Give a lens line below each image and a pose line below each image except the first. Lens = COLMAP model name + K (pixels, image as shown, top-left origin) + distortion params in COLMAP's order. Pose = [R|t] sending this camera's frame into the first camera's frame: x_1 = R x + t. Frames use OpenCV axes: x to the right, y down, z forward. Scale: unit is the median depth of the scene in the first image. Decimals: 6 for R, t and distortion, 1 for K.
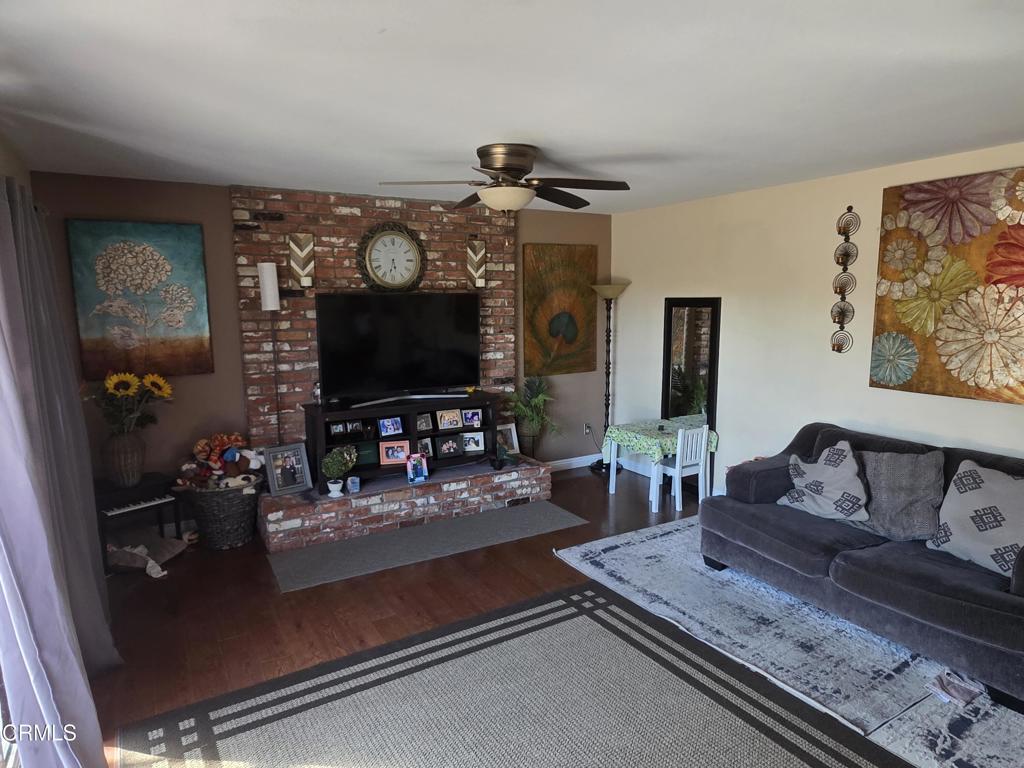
lens RADIAL K [[601.2, 0, 511.8], [0, 601.2, 391.4], [0, 0, 1]] dist [0.005564, -0.000129]
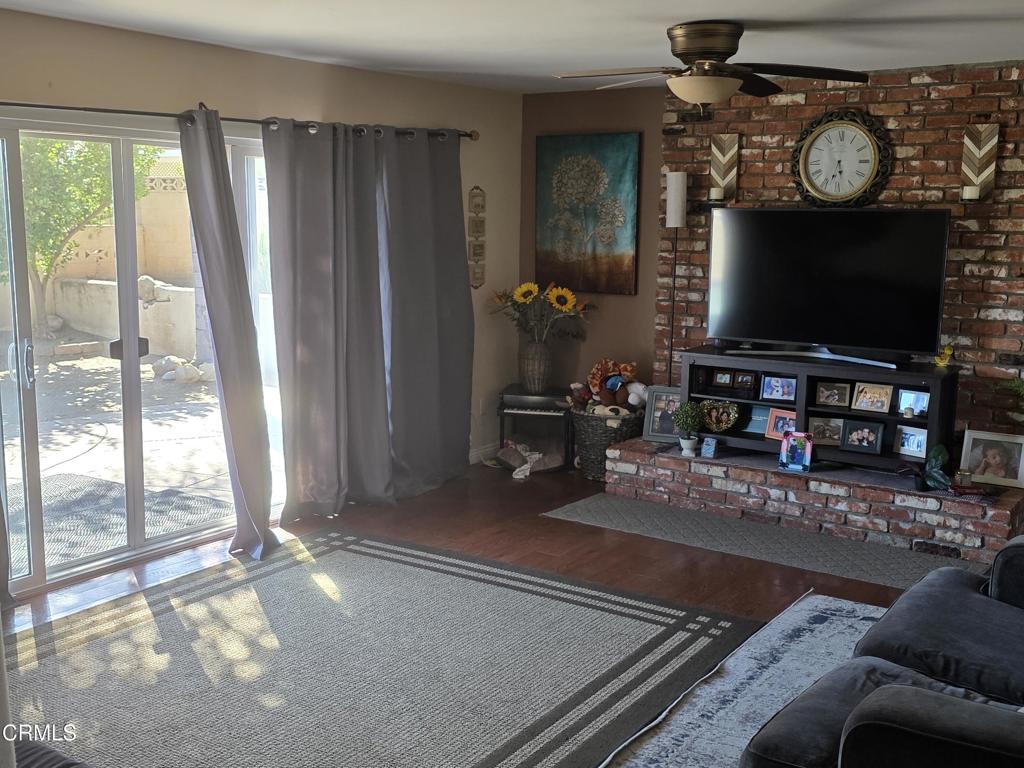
lens RADIAL K [[983.4, 0, 529.2], [0, 983.4, 384.6], [0, 0, 1]] dist [0.030768, -0.021573]
pose [[0.469486, 0.159672, -0.868382, 0.828126], [-0.154747, 0.983169, 0.097115, -0.019380], [0.869273, 0.088785, 0.486293, 0.165867]]
